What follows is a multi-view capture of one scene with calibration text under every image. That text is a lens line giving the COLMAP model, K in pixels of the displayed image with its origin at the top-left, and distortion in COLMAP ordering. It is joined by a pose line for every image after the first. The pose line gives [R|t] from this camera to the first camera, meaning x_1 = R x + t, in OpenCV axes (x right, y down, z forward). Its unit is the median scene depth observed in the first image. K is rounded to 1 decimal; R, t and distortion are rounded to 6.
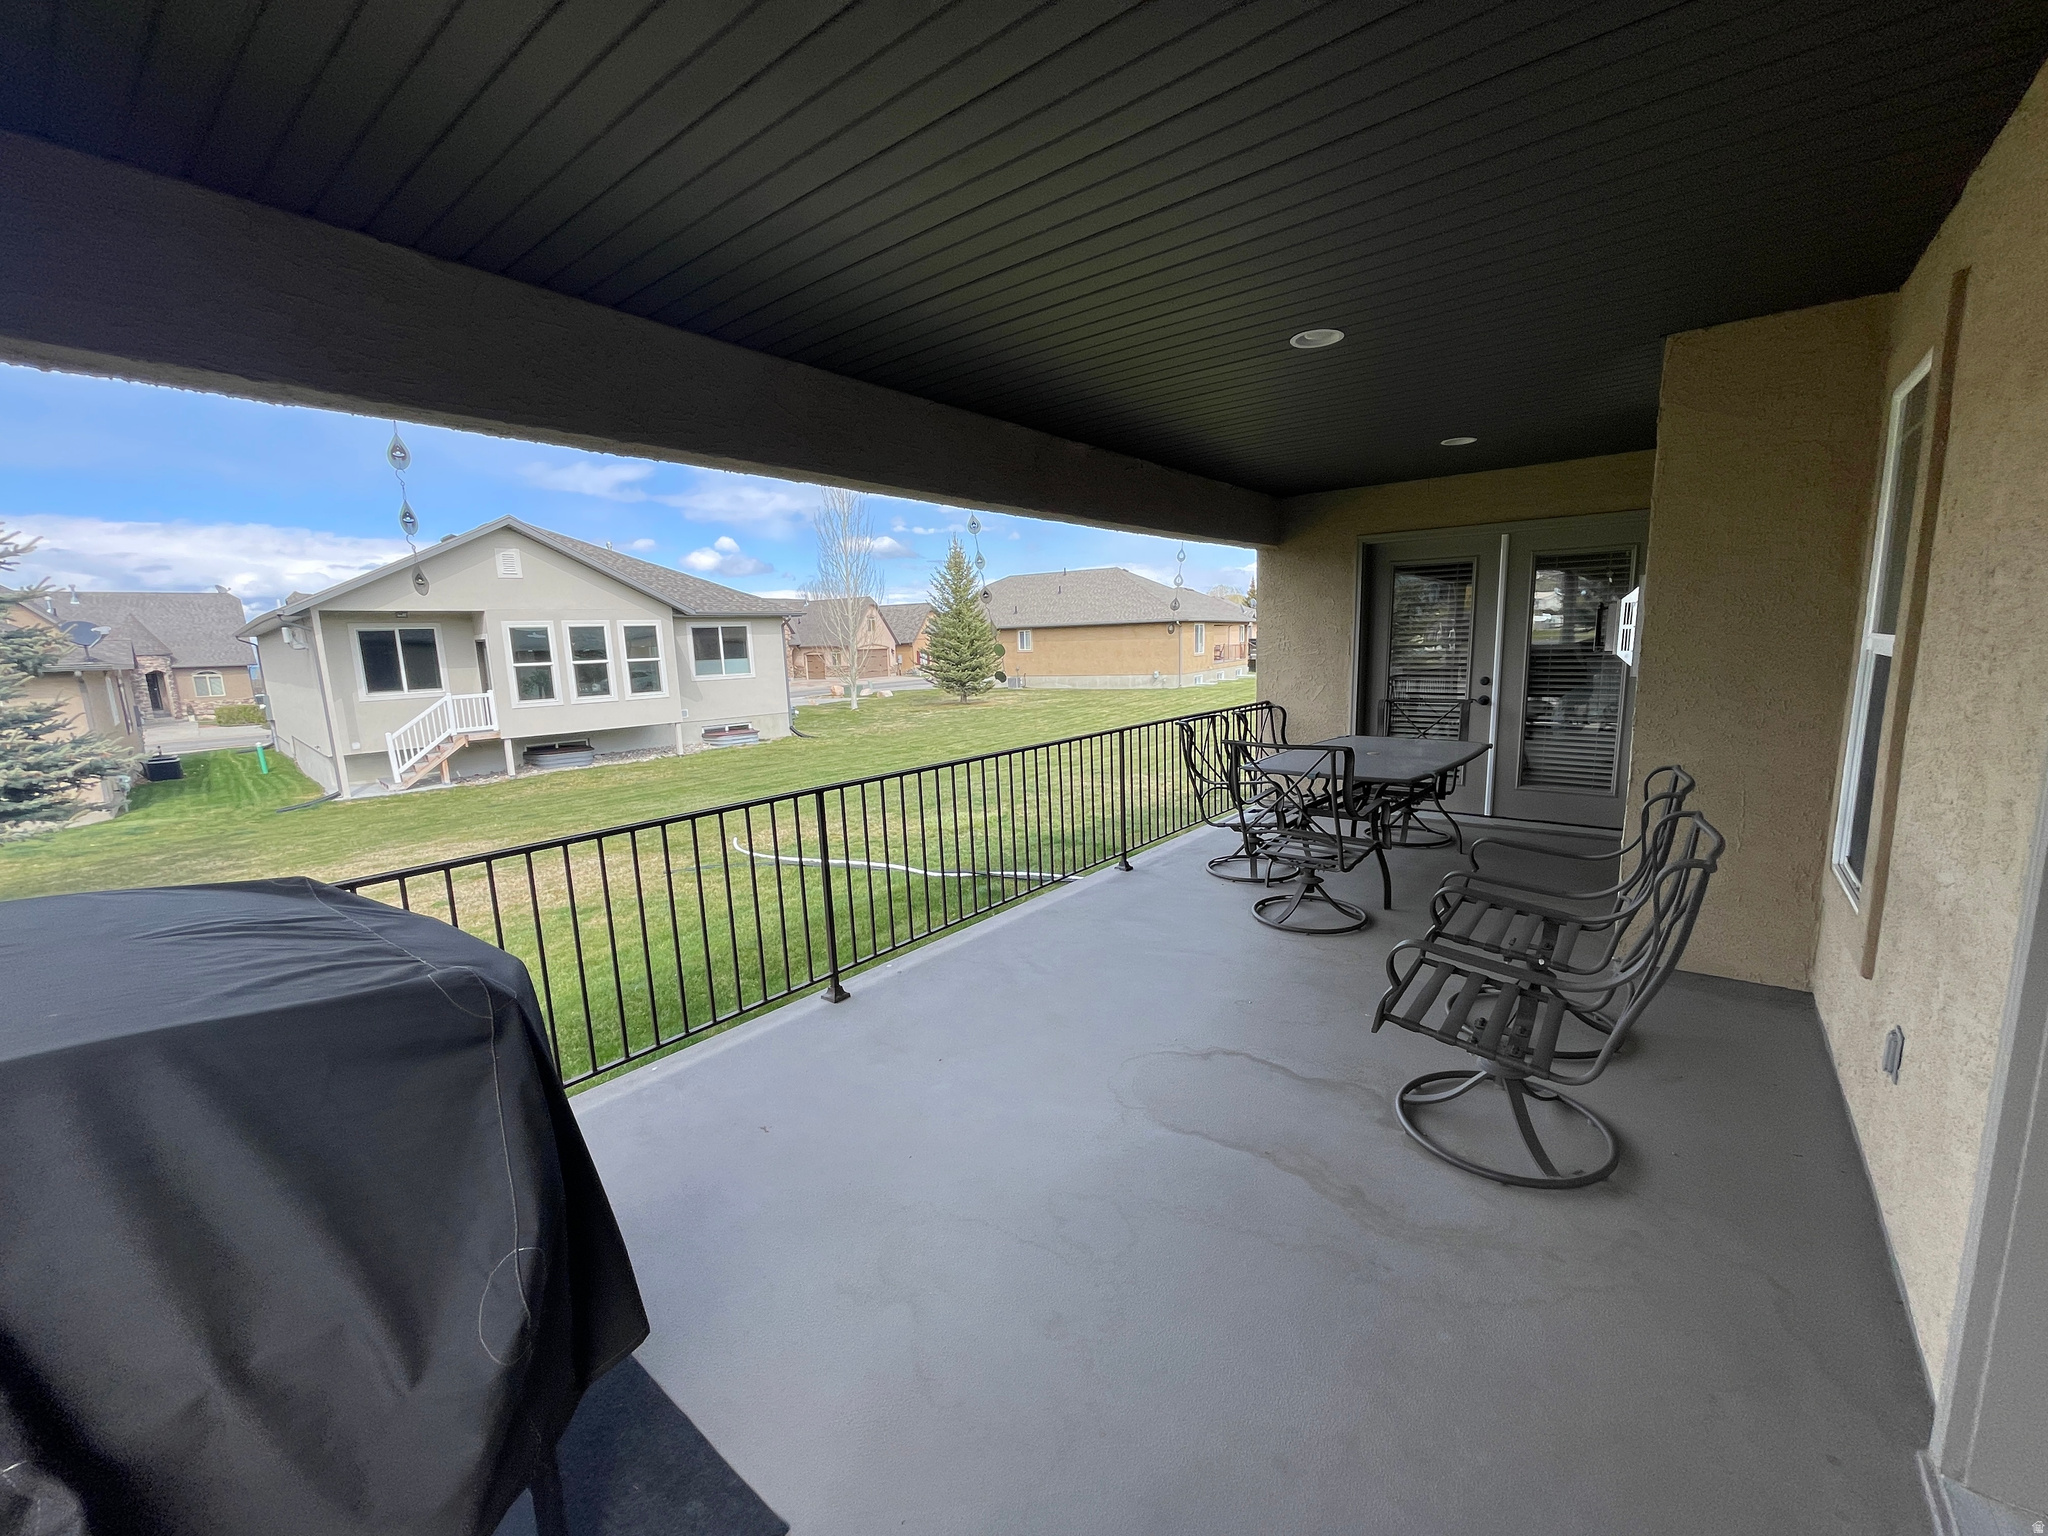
lens RADIAL K [[823.8, 0, 1035.3], [0, 823.8, 775.2], [0, 0, 1]] dist [0.000418, -0.000196]
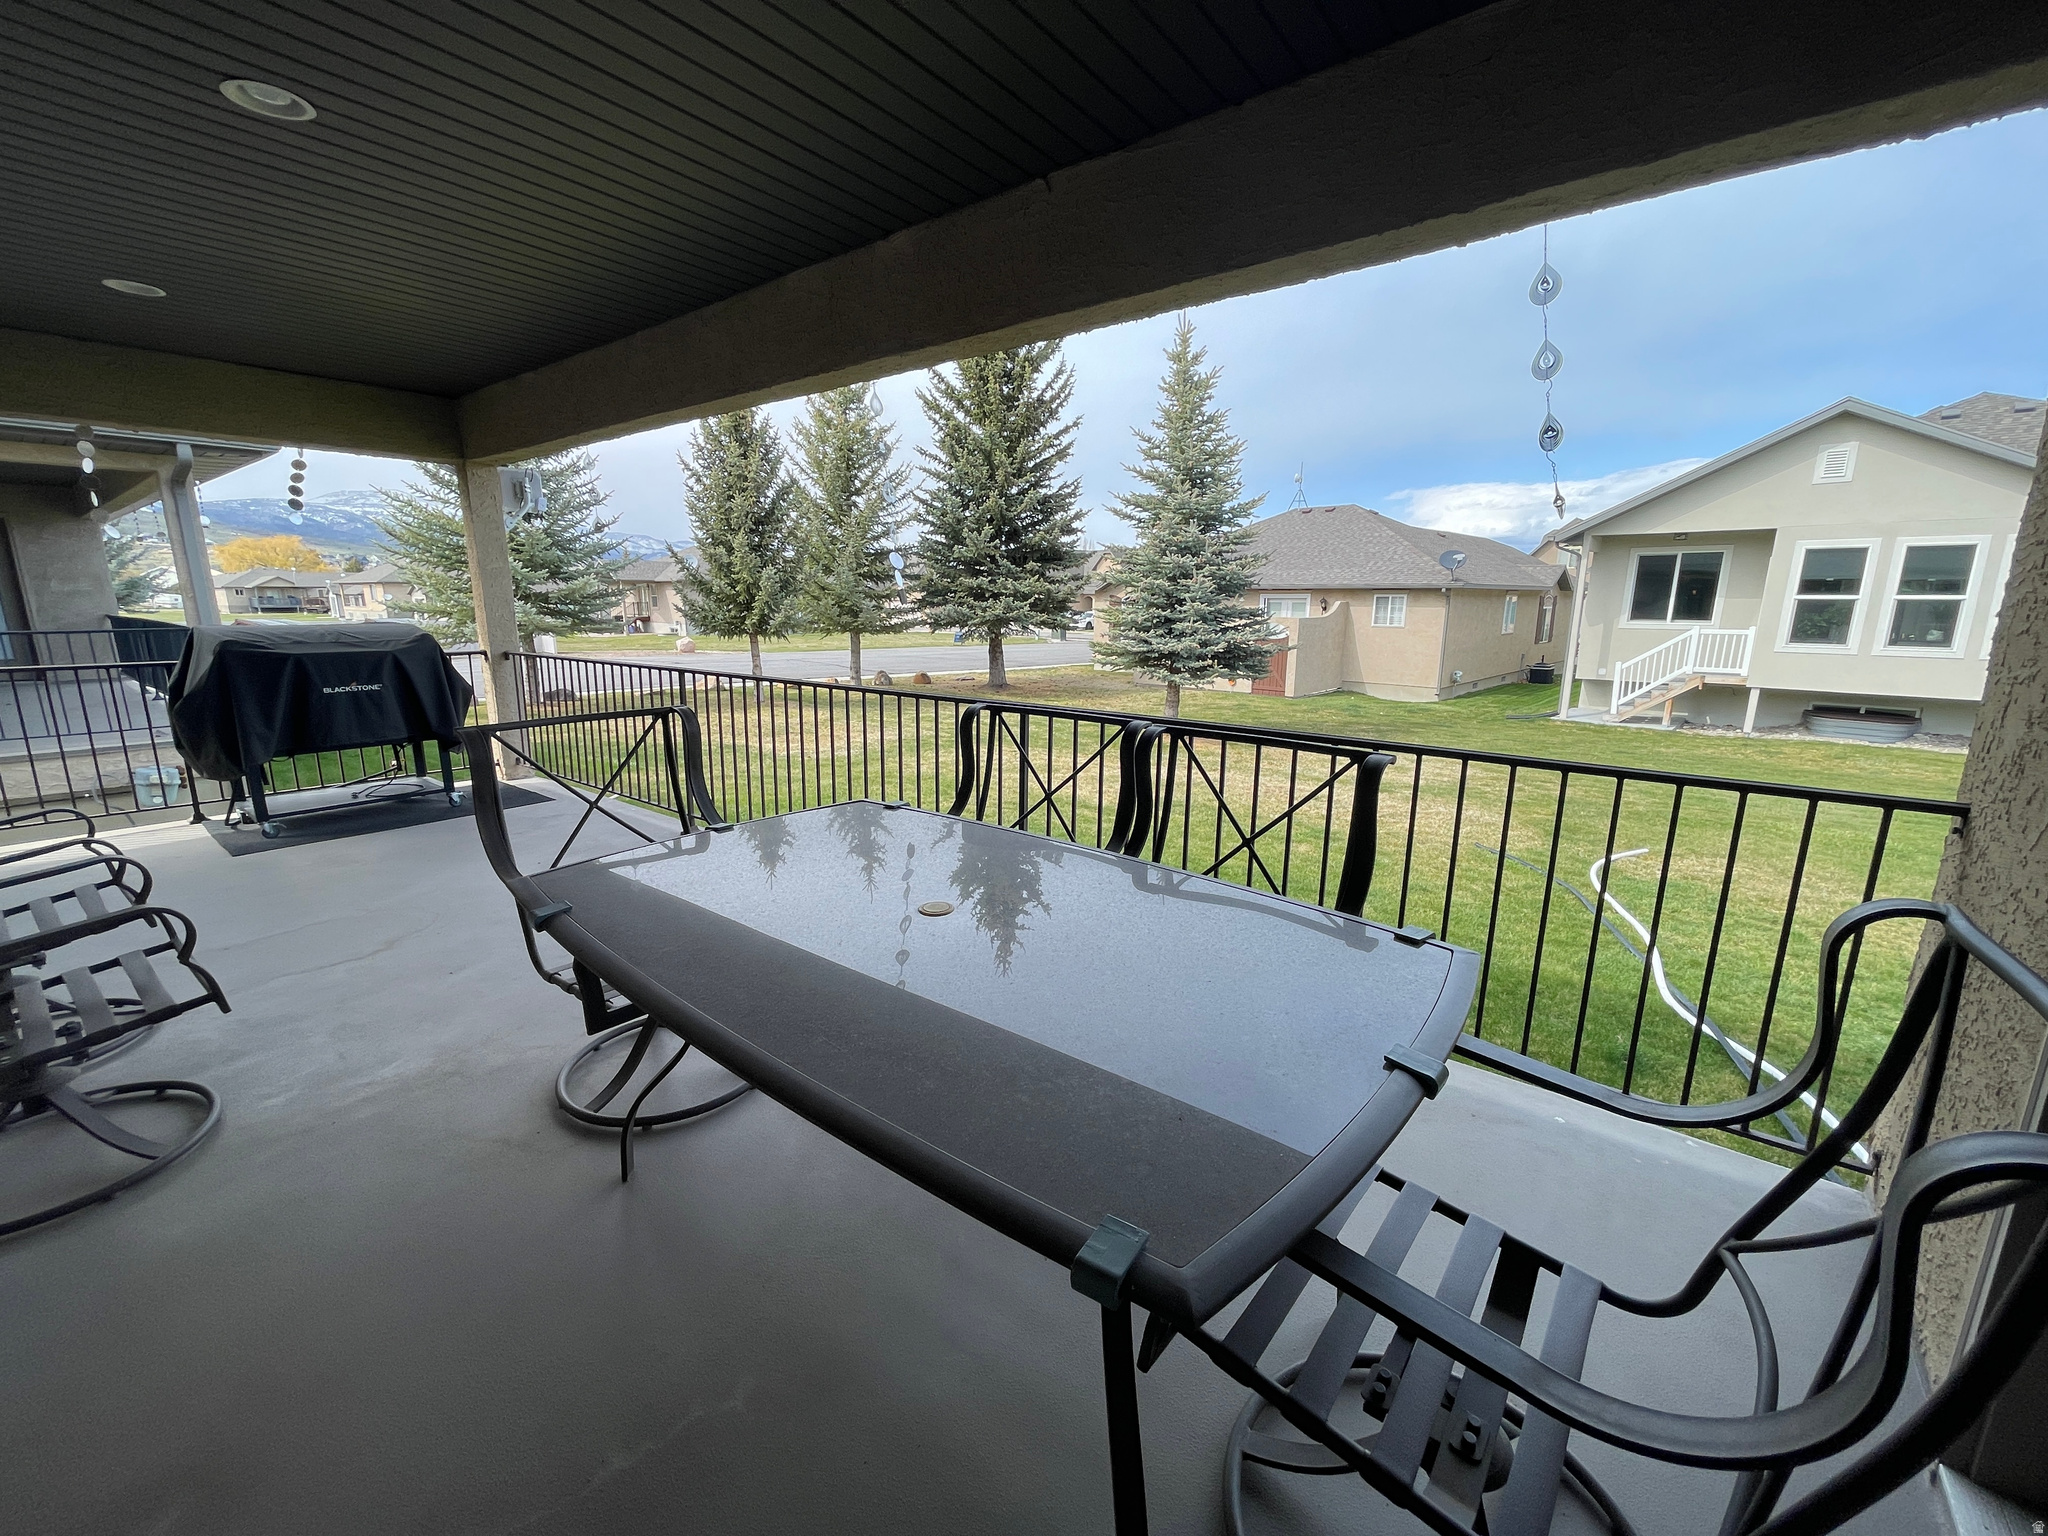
lens RADIAL K [[823.8, 0, 1033.3], [0, 823.8, 768.0], [0, 0, 1]] dist [0.000418, -0.000196]
pose [[-0.043947, 0.237750, -0.970332, 0.205439], [-0.164214, 0.956340, 0.241759, -0.049515], [0.985445, 0.169967, -0.002987, 0.318395]]
